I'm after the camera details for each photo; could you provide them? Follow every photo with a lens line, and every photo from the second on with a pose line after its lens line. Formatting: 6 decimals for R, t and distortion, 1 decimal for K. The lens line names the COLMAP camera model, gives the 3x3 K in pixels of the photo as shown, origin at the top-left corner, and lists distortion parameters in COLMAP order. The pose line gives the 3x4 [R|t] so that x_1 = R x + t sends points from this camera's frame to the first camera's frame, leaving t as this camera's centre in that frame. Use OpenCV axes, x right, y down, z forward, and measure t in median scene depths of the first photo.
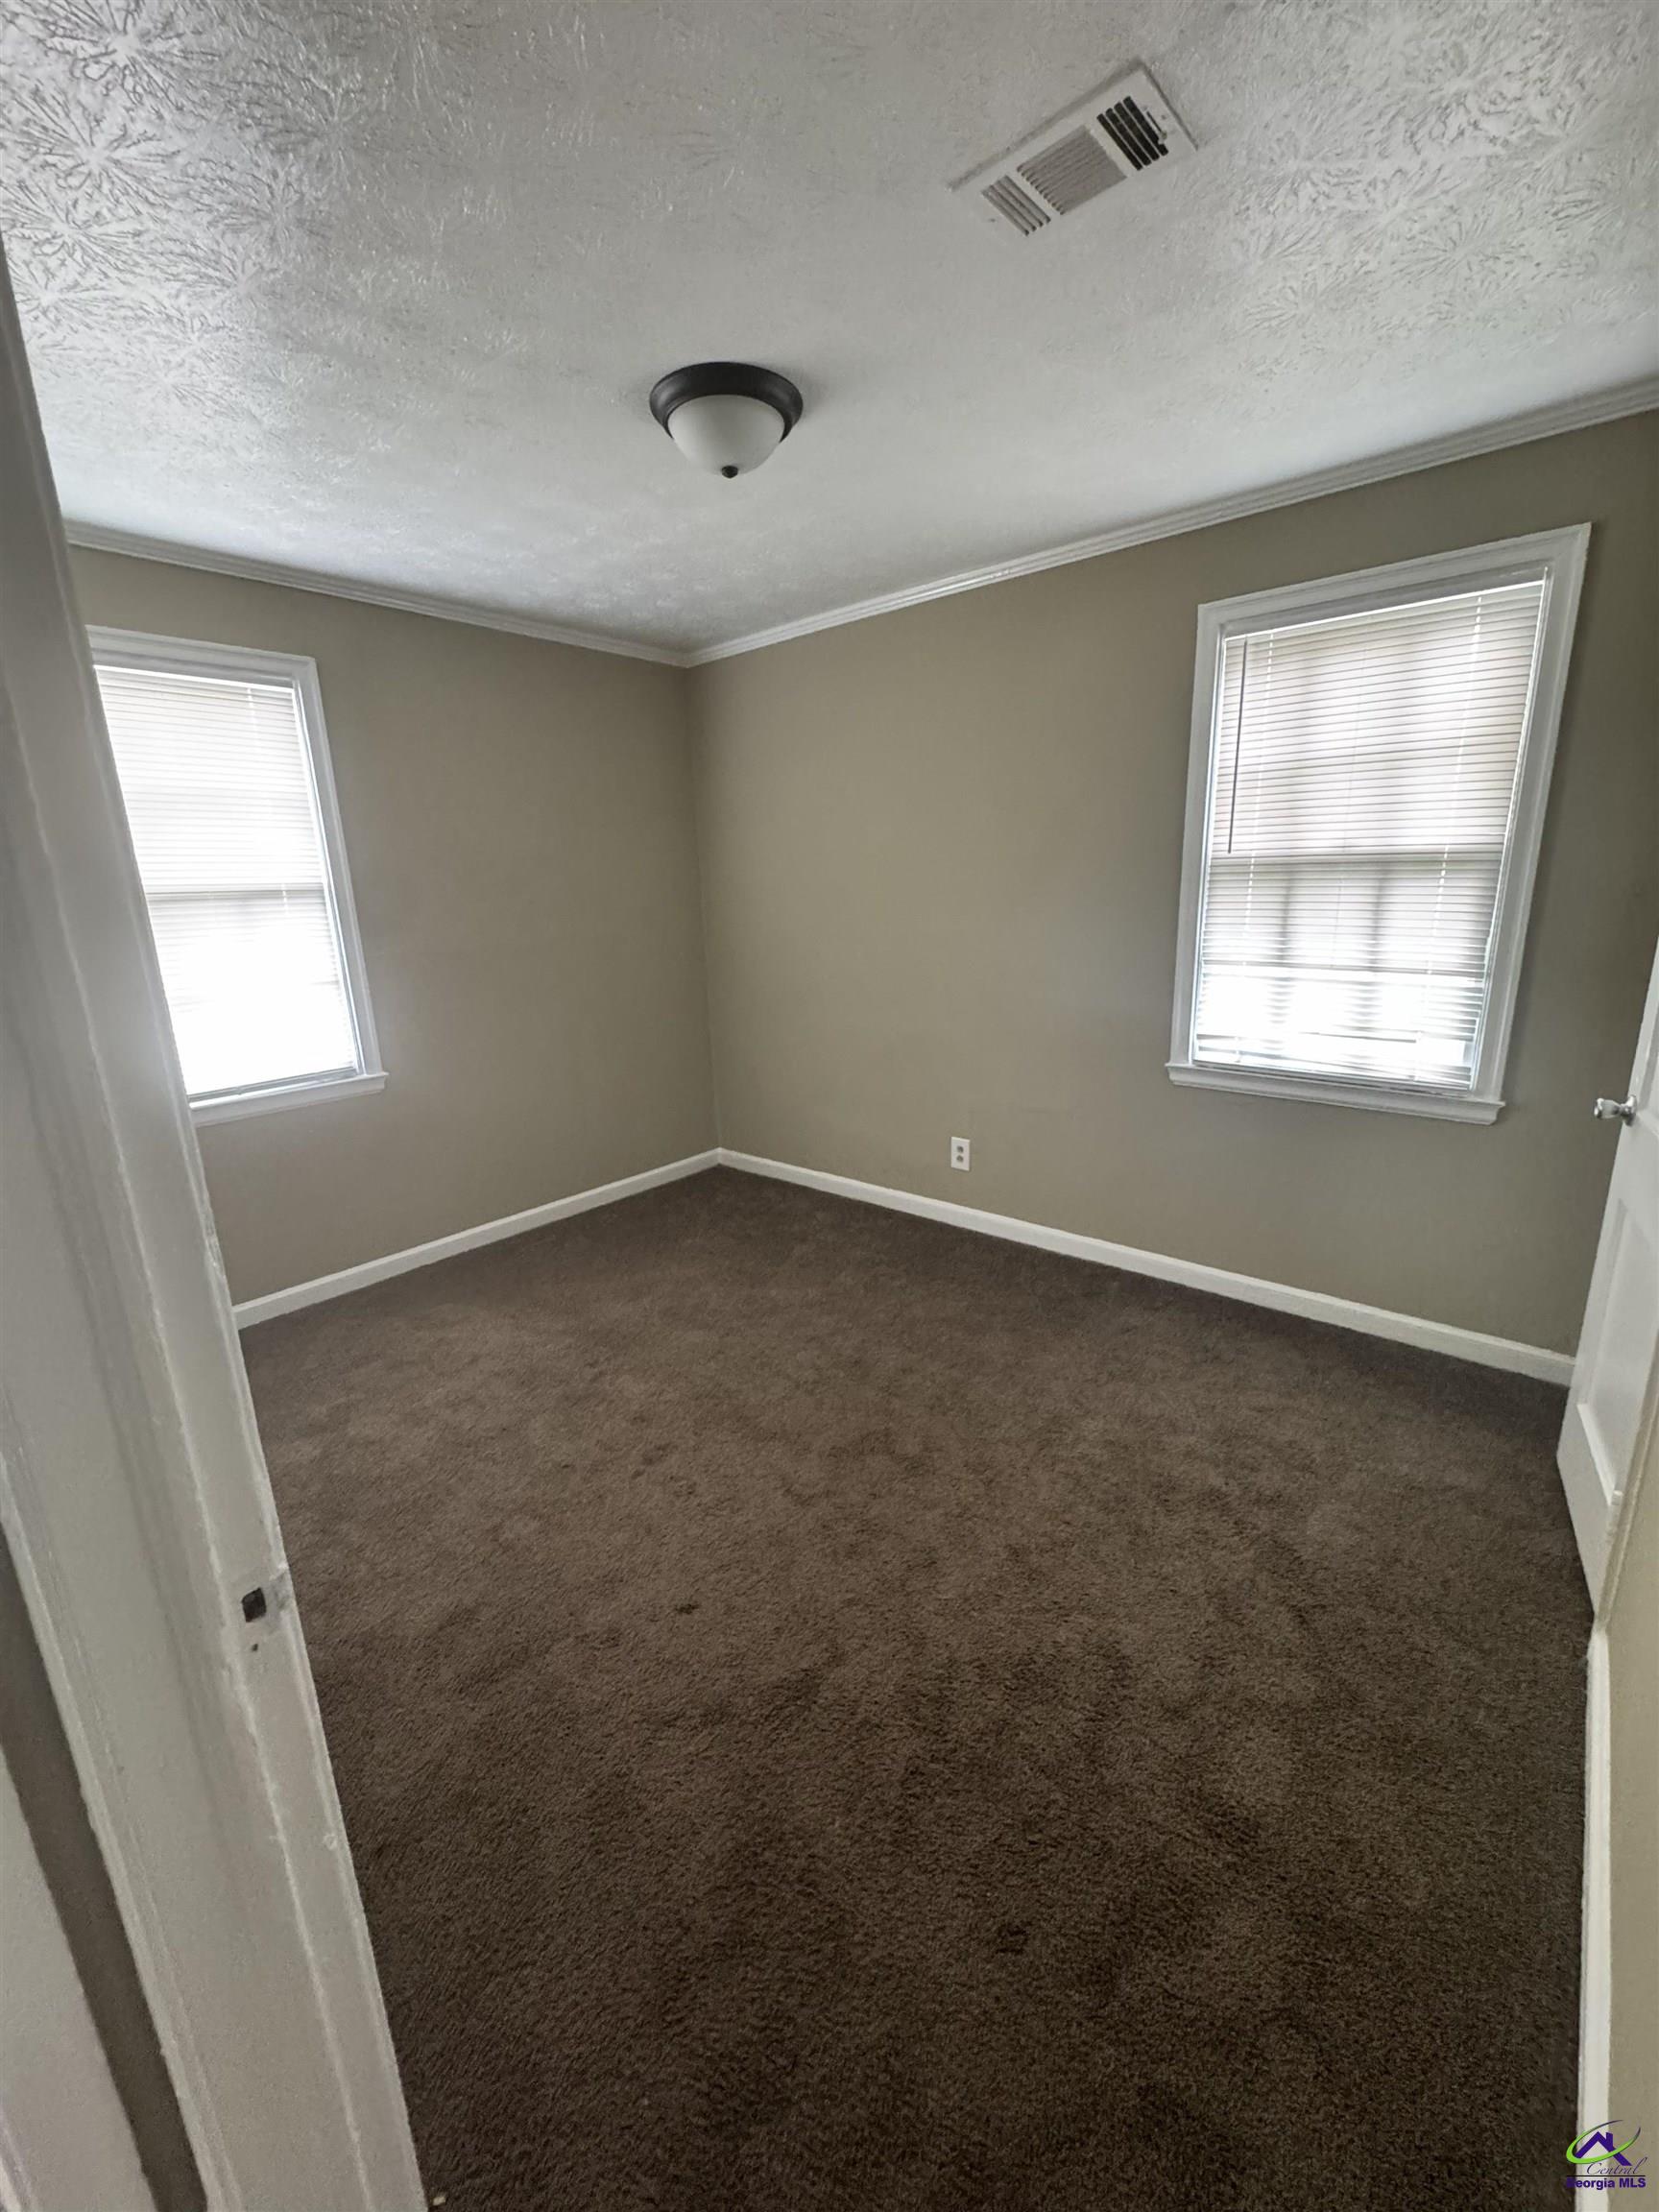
lens RADIAL K [[883.6, 0, 839.6], [0, 883.6, 1098.6], [0, 0, 1]] dist [0.000502, 0.000240]
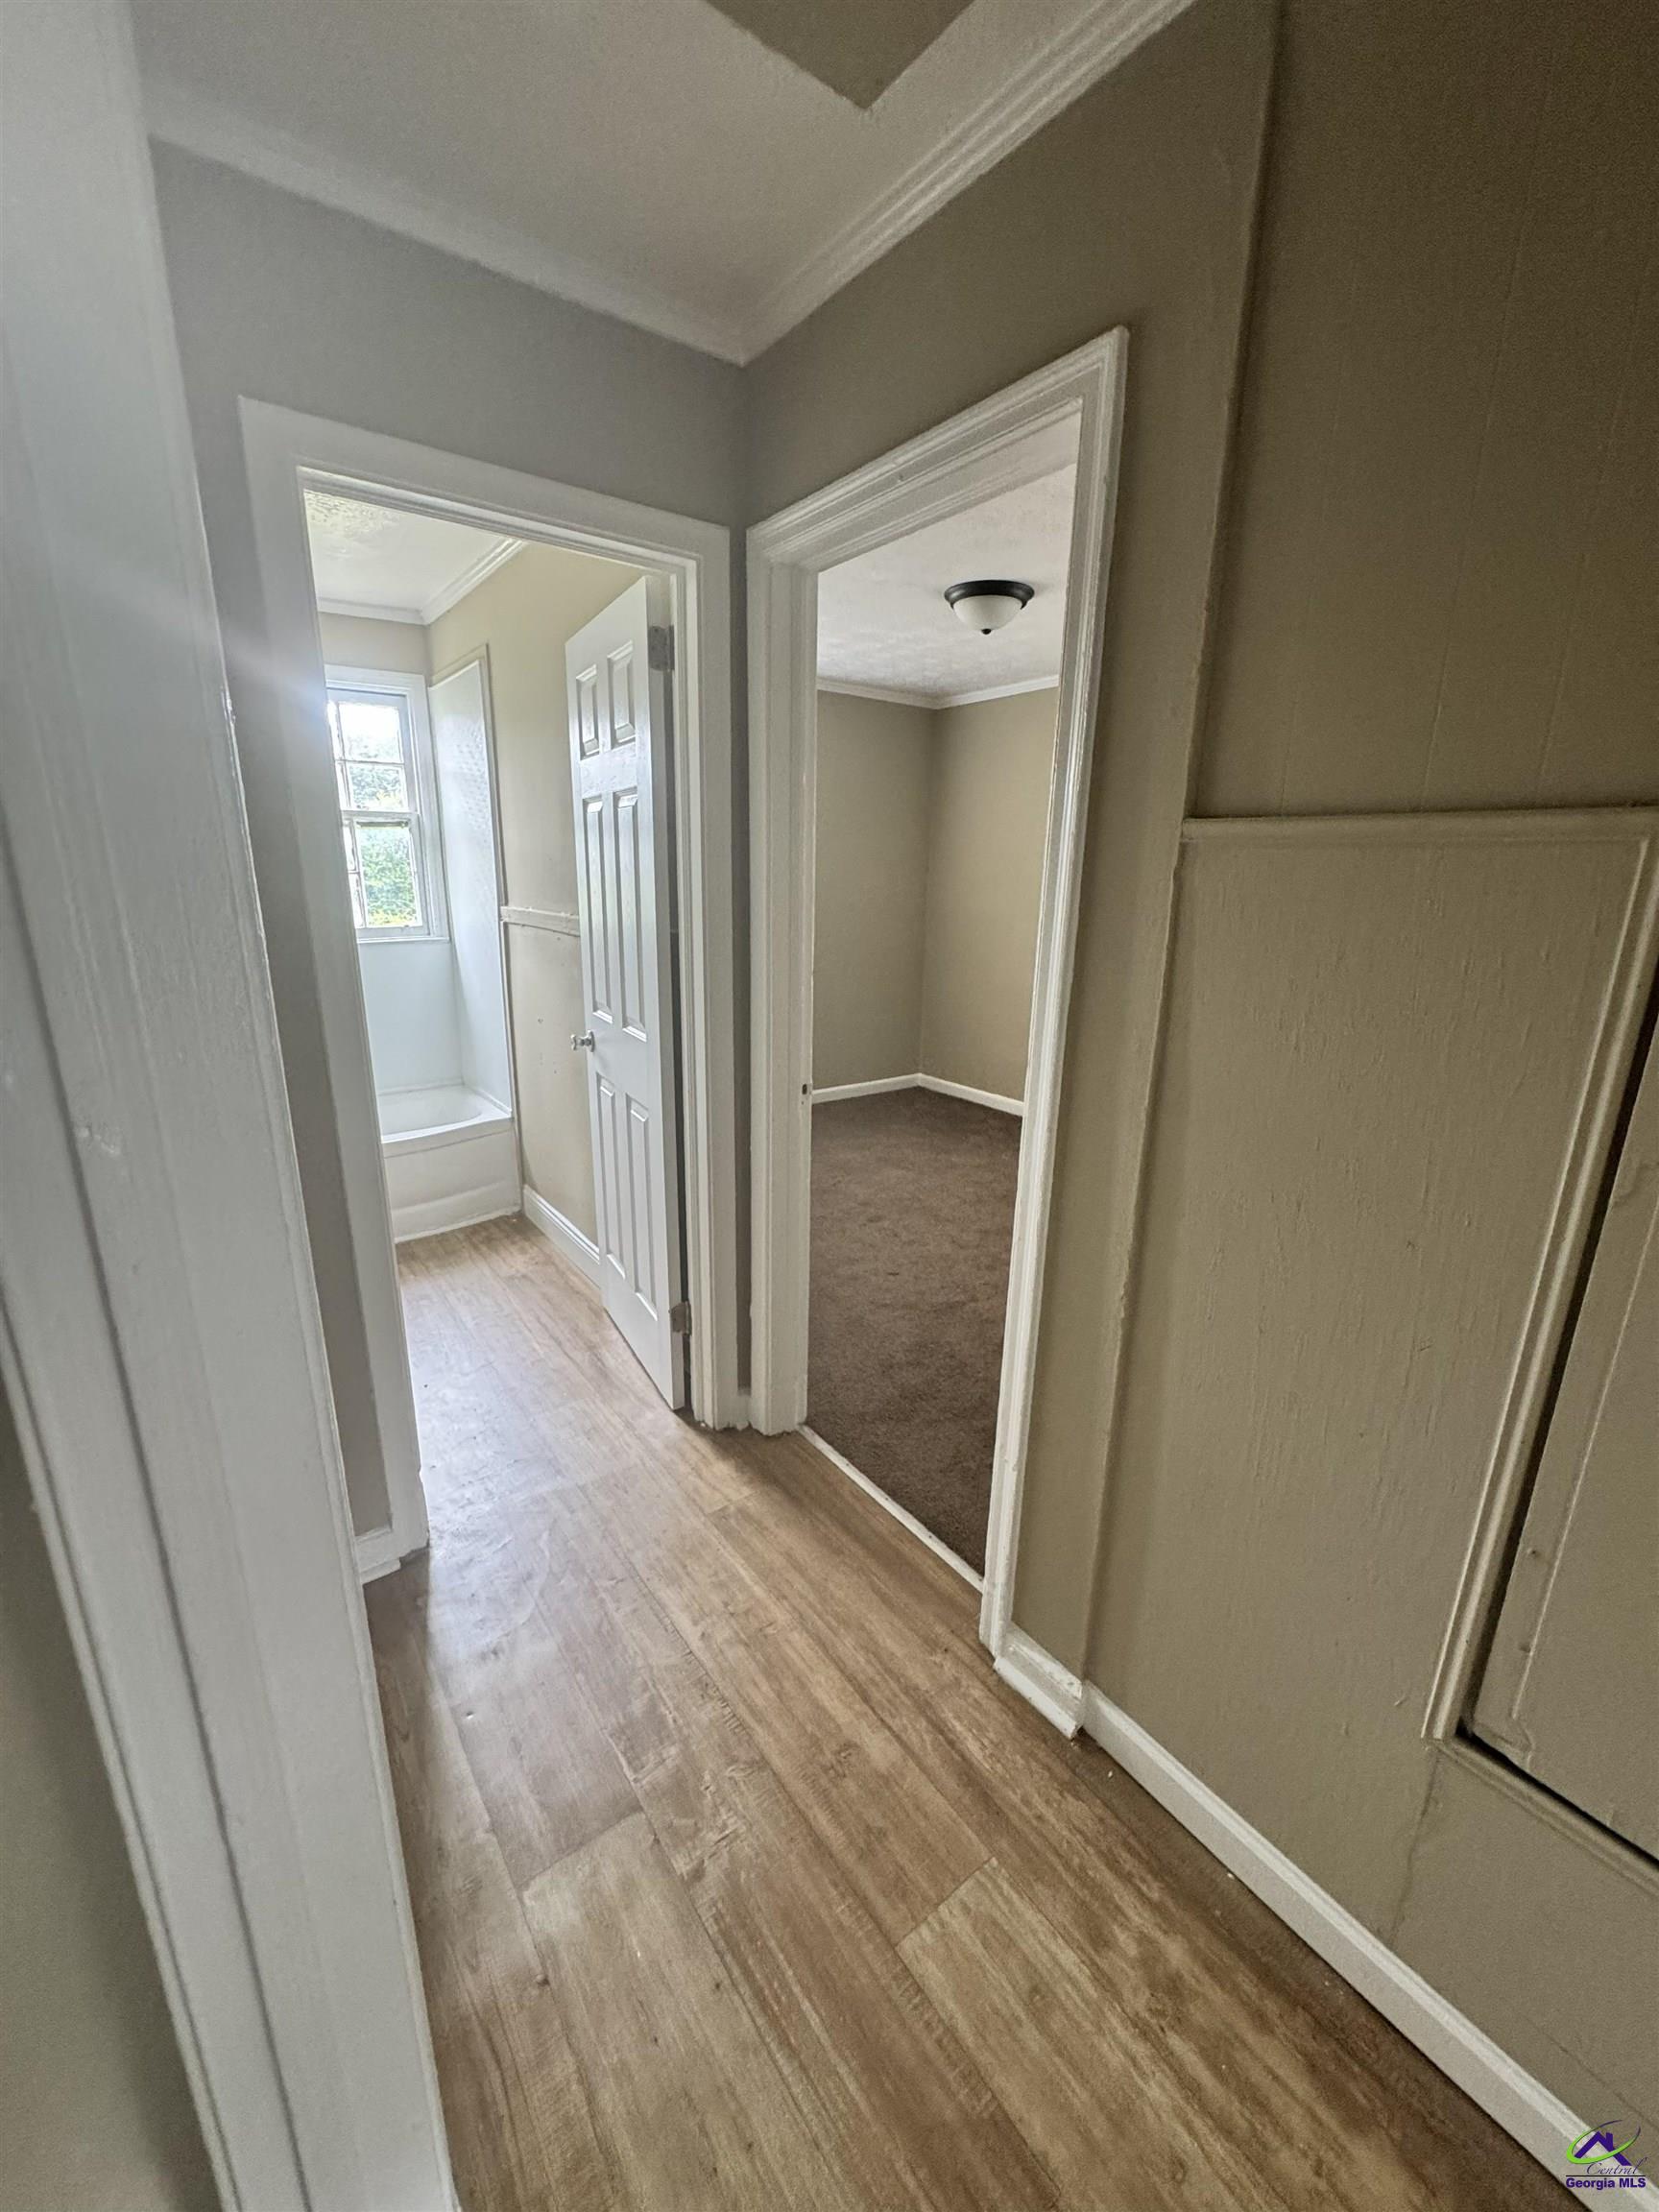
lens RADIAL K [[883.6, 0, 839.6], [0, 883.6, 1098.6], [0, 0, 1]] dist [0.000502, 0.000240]
pose [[0.972777, 0.109993, -0.203977, 0.039280], [-0.106232, 0.993909, 0.029330, 0.139688], [0.205961, -0.006863, 0.978536, -0.623069]]
